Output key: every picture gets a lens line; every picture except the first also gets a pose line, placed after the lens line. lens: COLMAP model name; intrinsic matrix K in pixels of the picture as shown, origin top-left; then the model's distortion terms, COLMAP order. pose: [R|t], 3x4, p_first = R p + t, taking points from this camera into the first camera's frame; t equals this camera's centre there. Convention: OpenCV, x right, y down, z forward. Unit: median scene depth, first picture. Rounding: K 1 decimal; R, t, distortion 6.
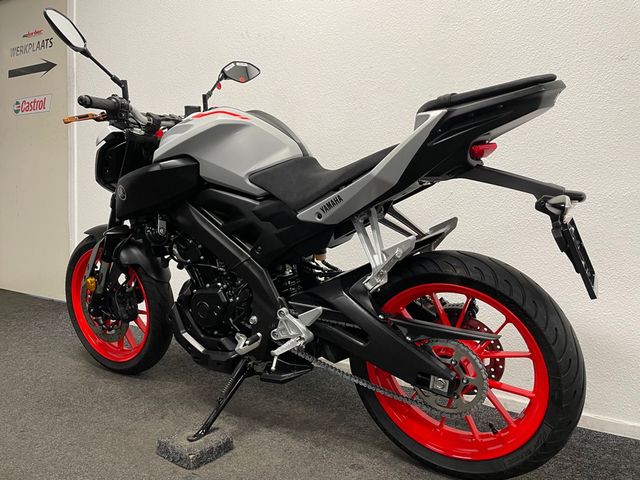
lens RADIAL K [[488.7, 0, 320.0], [0, 488.7, 240.0], [0, 0, 1]] dist [0.110997, -0.148518]
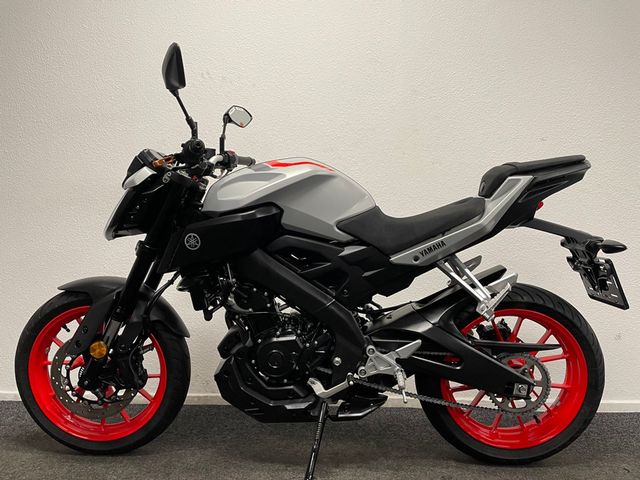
lens RADIAL K [[488.7, 0, 320.0], [0, 488.7, 240.0], [0, 0, 1]] dist [0.110997, -0.148518]
pose [[0.874752, -0.021958, 0.484074, -0.685169], [0.053460, 0.997248, -0.051369, -0.042582], [-0.481614, 0.070813, 0.873518, 0.096768]]
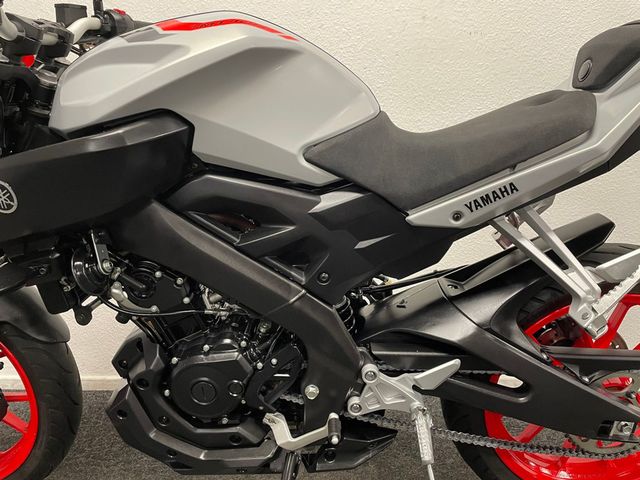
lens RADIAL K [[488.7, 0, 320.0], [0, 488.7, 240.0], [0, 0, 1]] dist [0.110997, -0.148518]
pose [[0.872419, -0.136327, 0.469361, -0.395833], [0.071282, 0.985535, 0.153754, -0.114665], [-0.483532, -0.100681, 0.869517, 0.507259]]
